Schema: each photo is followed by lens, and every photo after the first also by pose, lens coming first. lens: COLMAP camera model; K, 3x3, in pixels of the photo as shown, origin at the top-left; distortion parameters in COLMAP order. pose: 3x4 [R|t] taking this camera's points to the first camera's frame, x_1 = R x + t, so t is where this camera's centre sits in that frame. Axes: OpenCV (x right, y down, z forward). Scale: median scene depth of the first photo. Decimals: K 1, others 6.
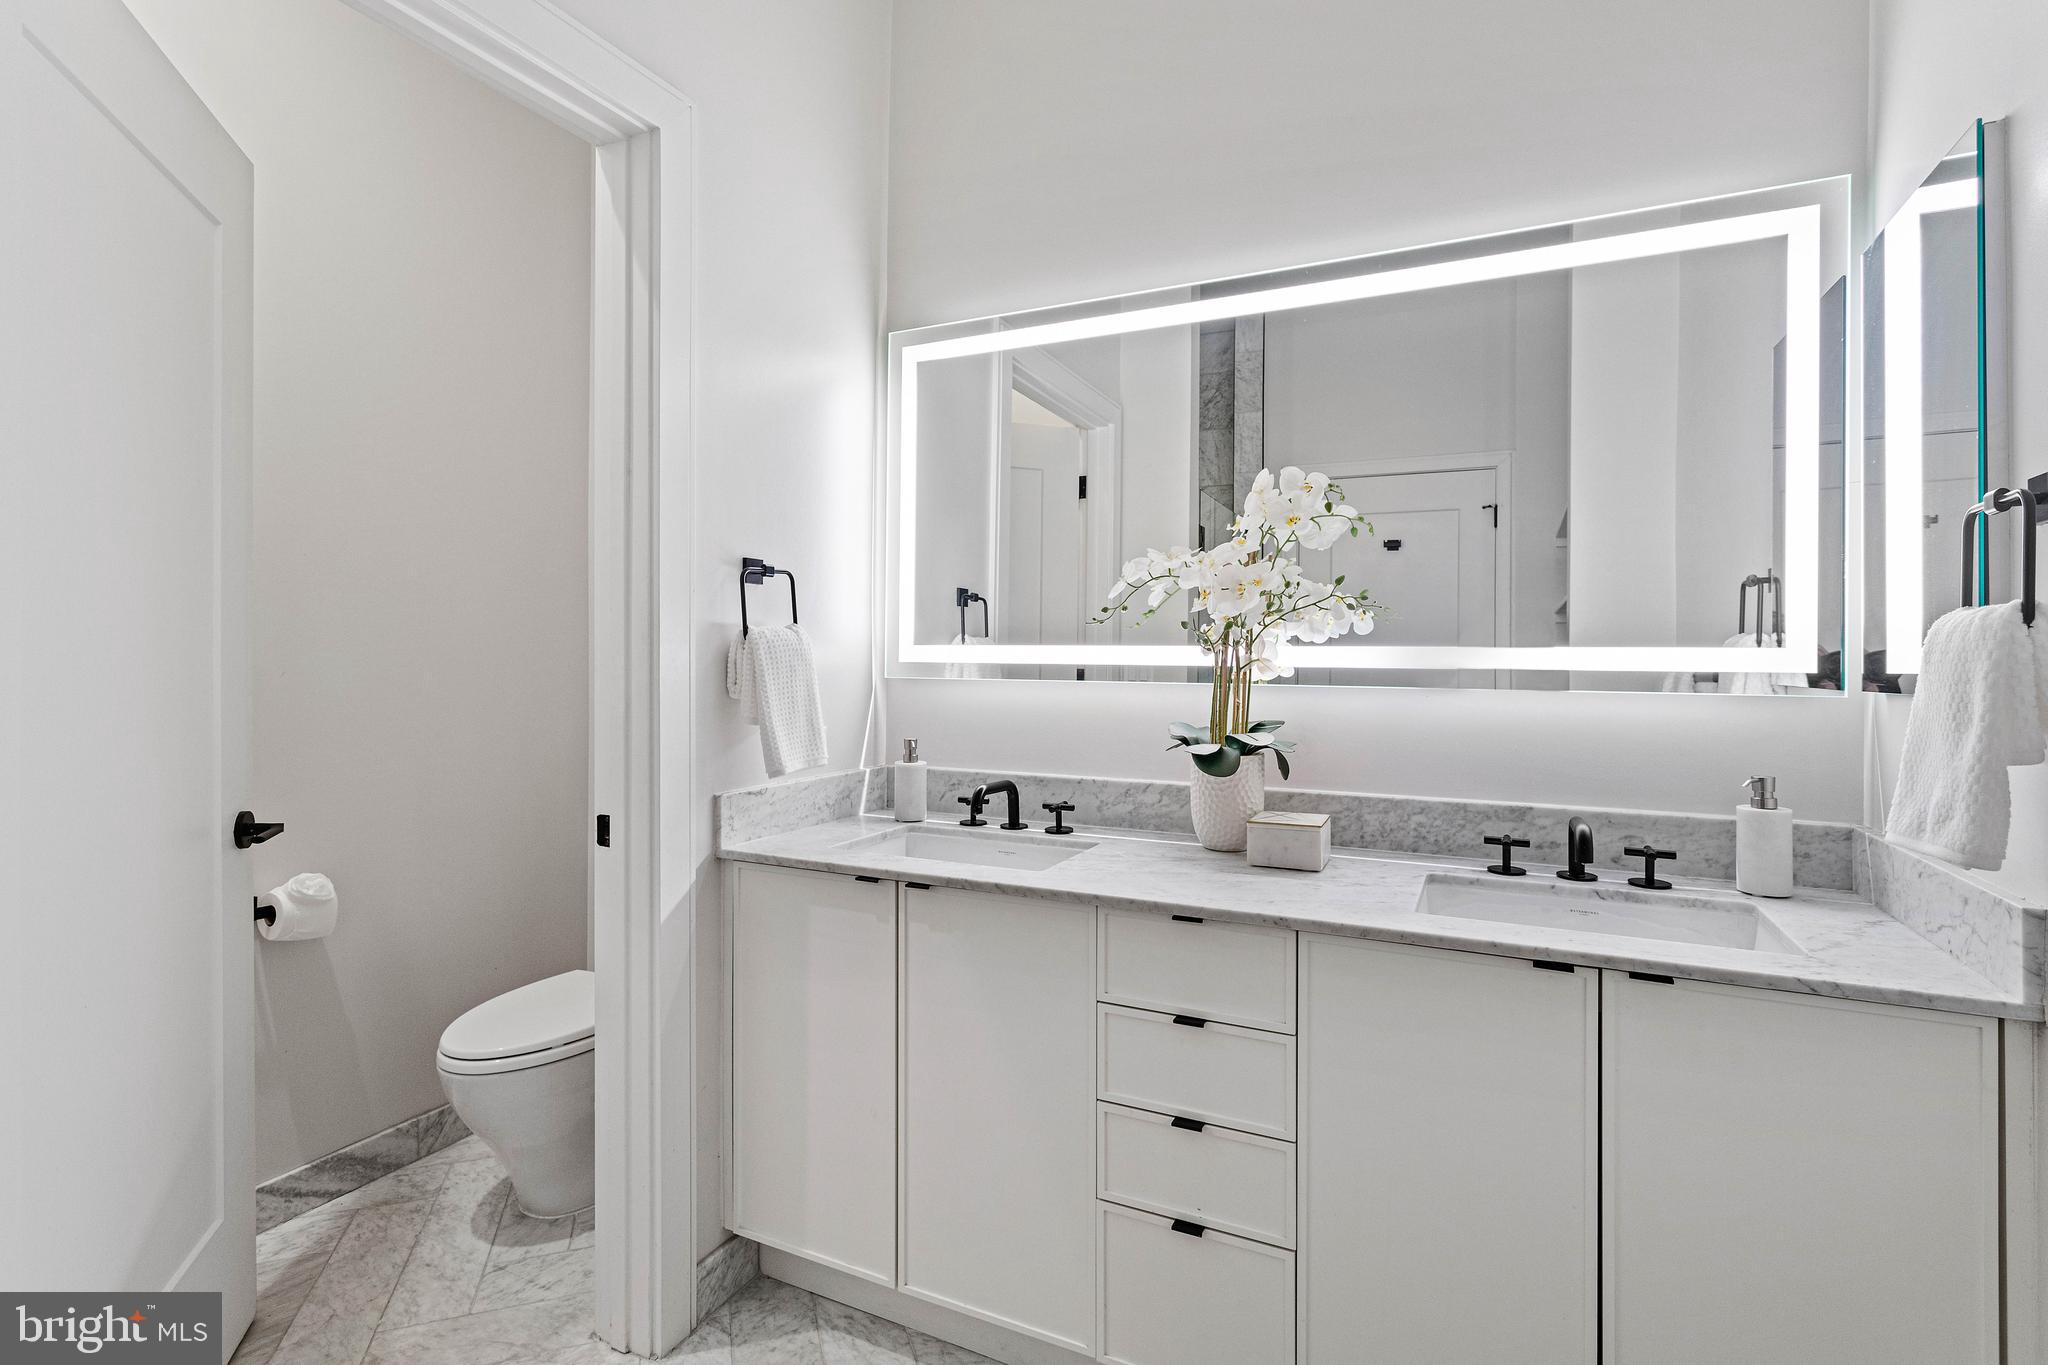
lens RADIAL K [[975.8, 0, 1024.7], [0, 975.8, 652.8], [0, 0, 1]] dist [-0.000955, 0.001412]
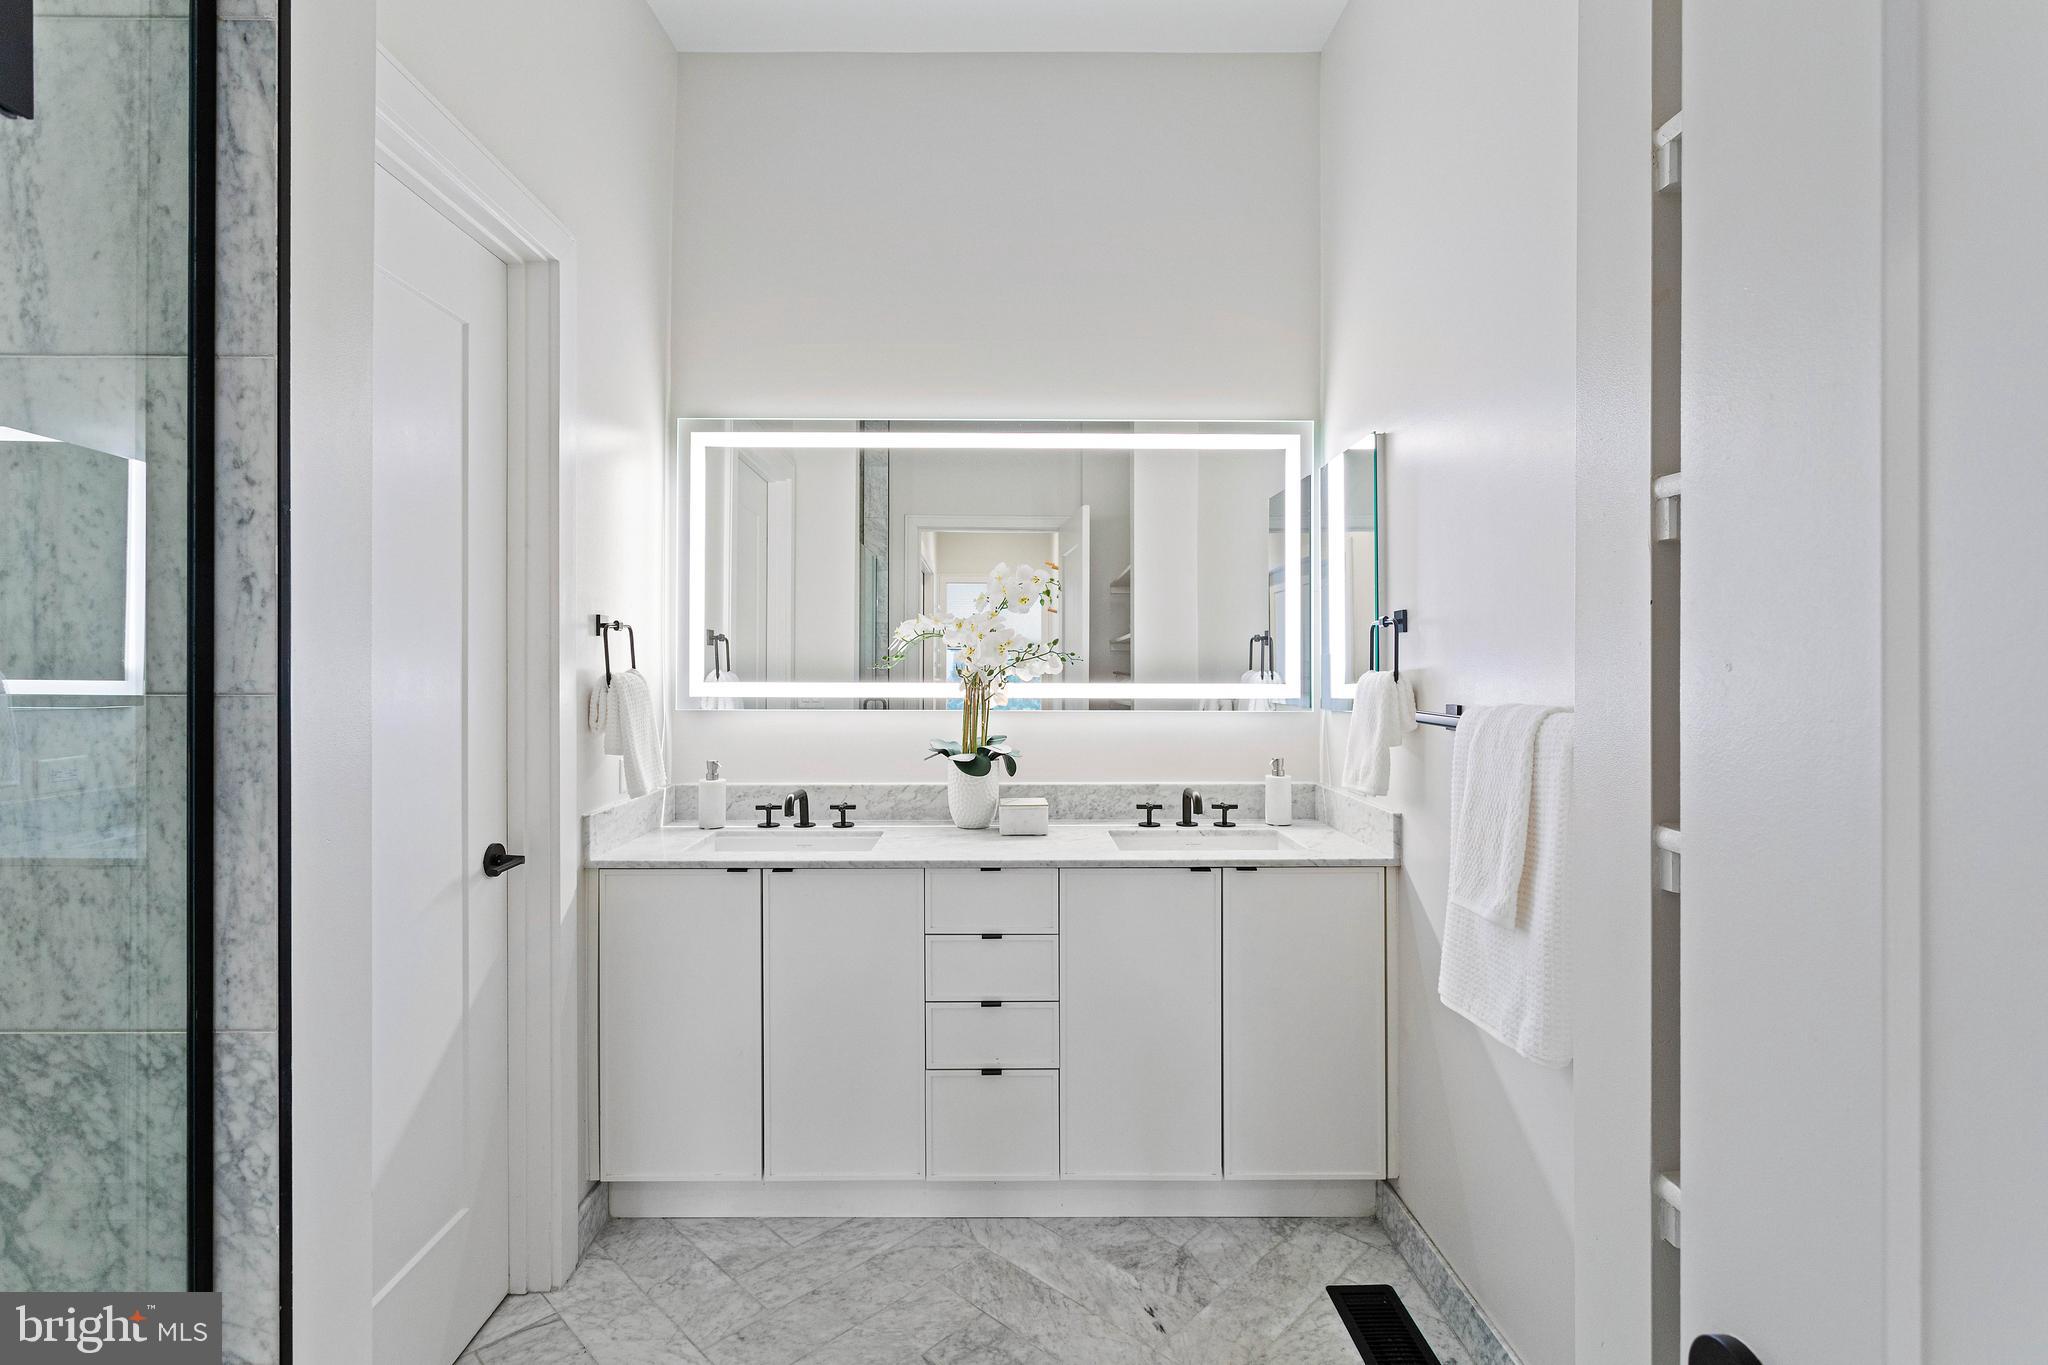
lens RADIAL K [[975.8, 0, 1024.7], [0, 975.8, 652.8], [0, 0, 1]] dist [-0.000955, 0.001412]
pose [[0.889914, 0.002513, 0.456122, -0.391480], [0.001358, 0.999966, -0.008159, -0.042917], [-0.456127, 0.007880, 0.889880, -0.312103]]
